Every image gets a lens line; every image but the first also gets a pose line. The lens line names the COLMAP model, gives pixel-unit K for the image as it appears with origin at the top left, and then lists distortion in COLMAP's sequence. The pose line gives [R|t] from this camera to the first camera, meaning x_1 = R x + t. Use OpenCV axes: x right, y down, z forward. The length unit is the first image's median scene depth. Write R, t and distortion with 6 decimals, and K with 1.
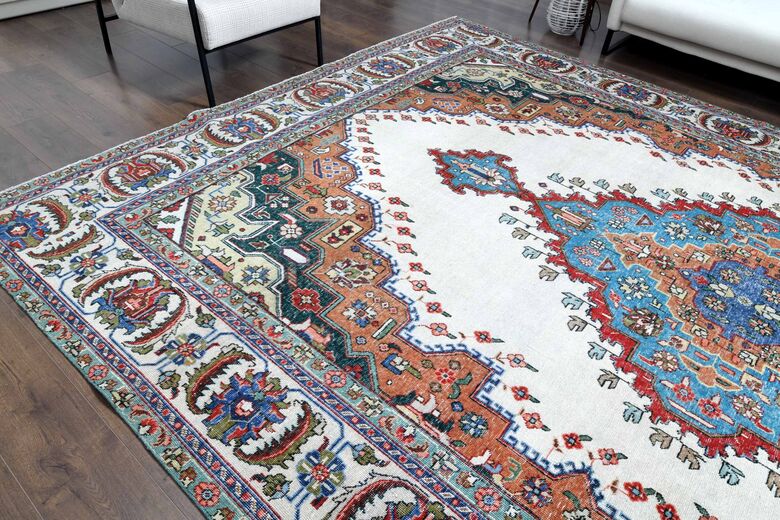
lens RADIAL K [[537.2, 0, 390.9], [0, 537.2, 266.4], [0, 0, 1]] dist [-0.048980, 0.039893]
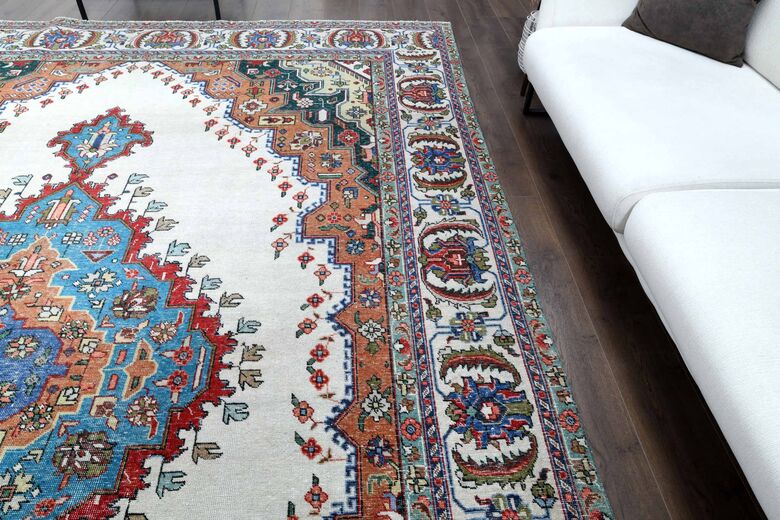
lens RADIAL K [[537.2, 0, 392.7], [0, 537.2, 265.3], [0, 0, 1]] dist [-0.048980, 0.039893]
pose [[0.698112, 0.482048, -0.529405, 1.304859], [-0.481456, 0.863327, 0.151215, -0.435100], [0.529943, 0.149320, 0.834784, 0.610630]]
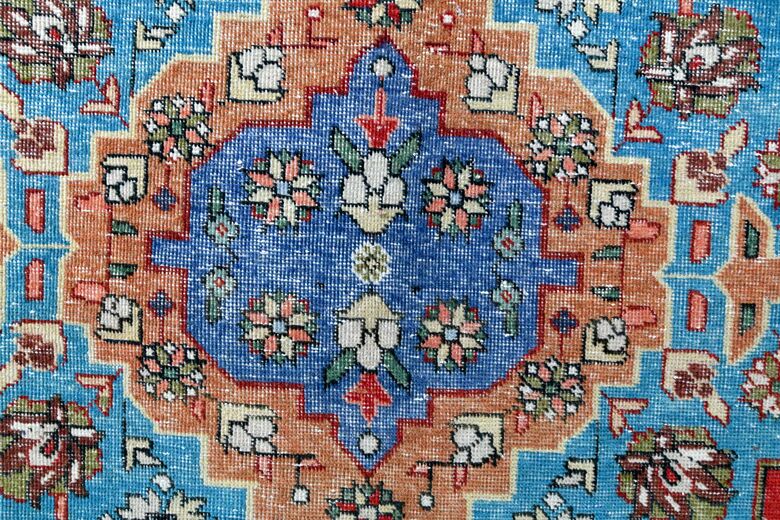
lens RADIAL K [[537.2, 0, 391.1], [0, 537.2, 260.7], [0, 0, 1]] dist [-0.048980, 0.039893]
pose [[-0.618810, -0.779474, -0.097443, 0.637298], [0.507829, -0.491592, 0.707423, -0.143100], [-0.599320, 0.388275, 0.700041, 0.705347]]
